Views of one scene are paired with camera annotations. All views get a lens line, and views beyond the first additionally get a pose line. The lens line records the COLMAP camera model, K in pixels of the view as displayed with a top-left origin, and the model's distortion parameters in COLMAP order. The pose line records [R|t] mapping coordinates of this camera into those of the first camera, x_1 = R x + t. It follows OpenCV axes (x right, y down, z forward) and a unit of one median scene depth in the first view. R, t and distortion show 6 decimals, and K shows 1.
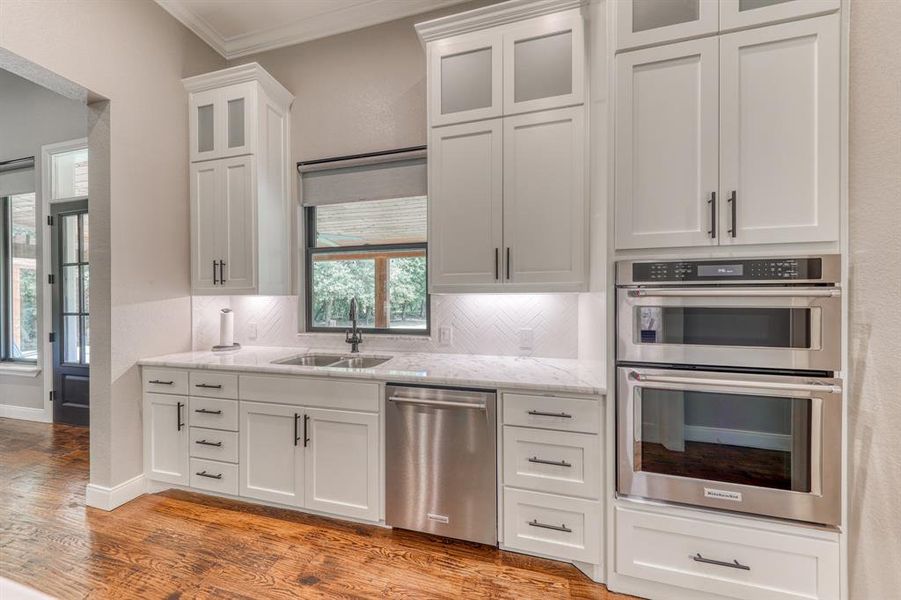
lens RADIAL K [[277.4, 0, 450.5], [0, 277.4, 300.0], [0, 0, 1]] dist [0.008796, -0.000057]
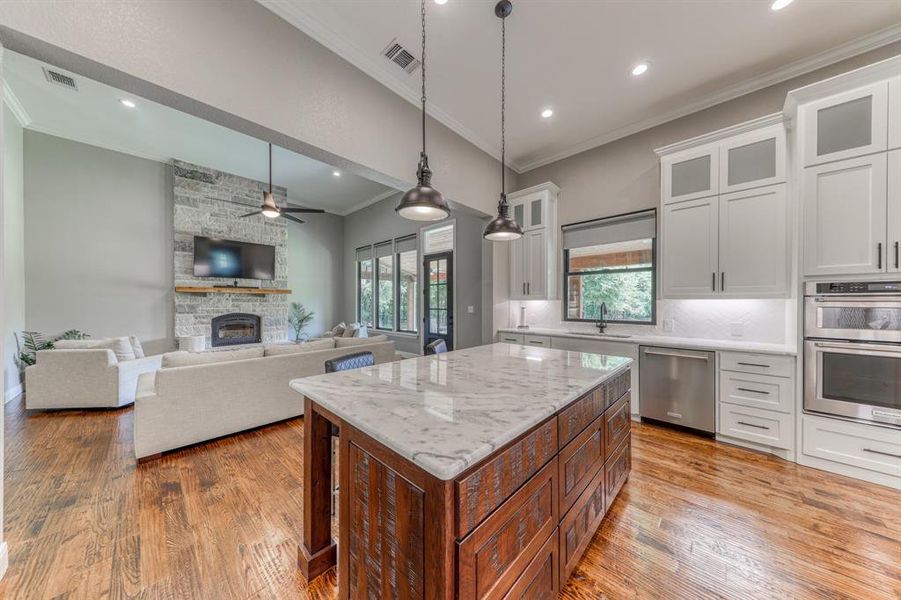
lens RADIAL K [[285.6, 0, 454.7], [0, 285.6, 303.4], [0, 0, 1]] dist [0.000255, -0.000073]
pose [[0.872371, 0.006296, -0.488804, -0.376527], [-0.006339, 0.999979, 0.001567, 0.009840], [0.488804, 0.001732, 0.872392, -1.358554]]
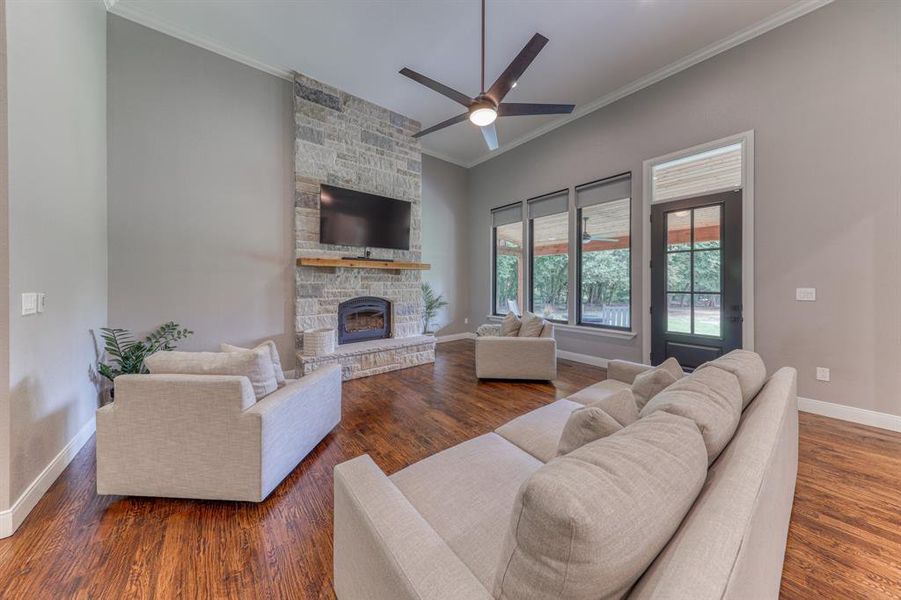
lens RADIAL K [[293.9, 0, 455.2], [0, 293.9, 282.7], [0, 0, 1]] dist [0.008374, -0.000059]
pose [[0.792926, 0.003714, -0.609307, -2.505526], [-0.006301, 0.999978, -0.002104, 0.031611], [0.609286, 0.005508, 0.792931, -1.129165]]
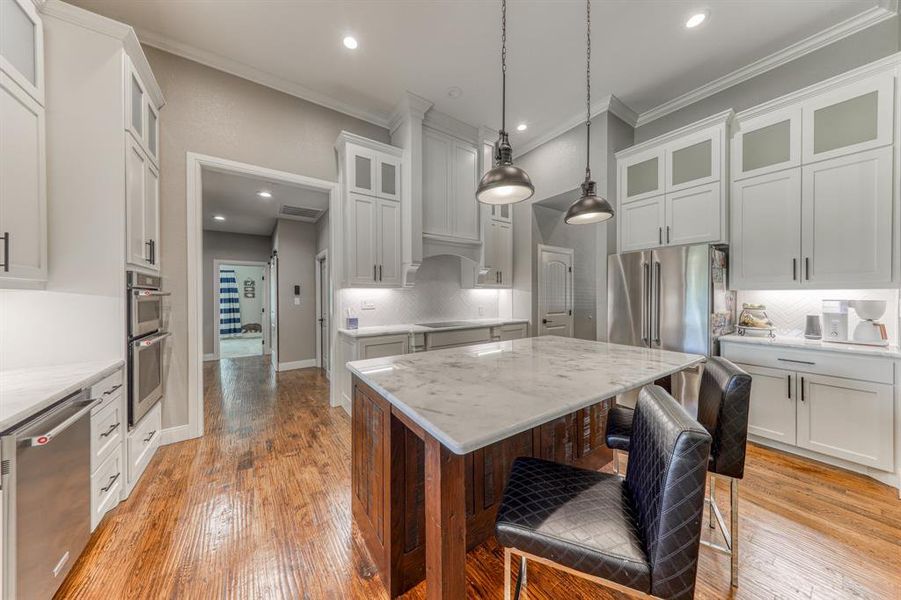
lens RADIAL K [[287.9, 0, 449.2], [0, 287.9, 297.8], [0, 0, 1]] dist [0.000268, -0.000043]
pose [[-0.755022, 0.001067, 0.655698, -1.339259], [0.011967, 0.999855, 0.012152, 0.005722], [-0.655590, 0.017022, -0.754925, 0.820300]]
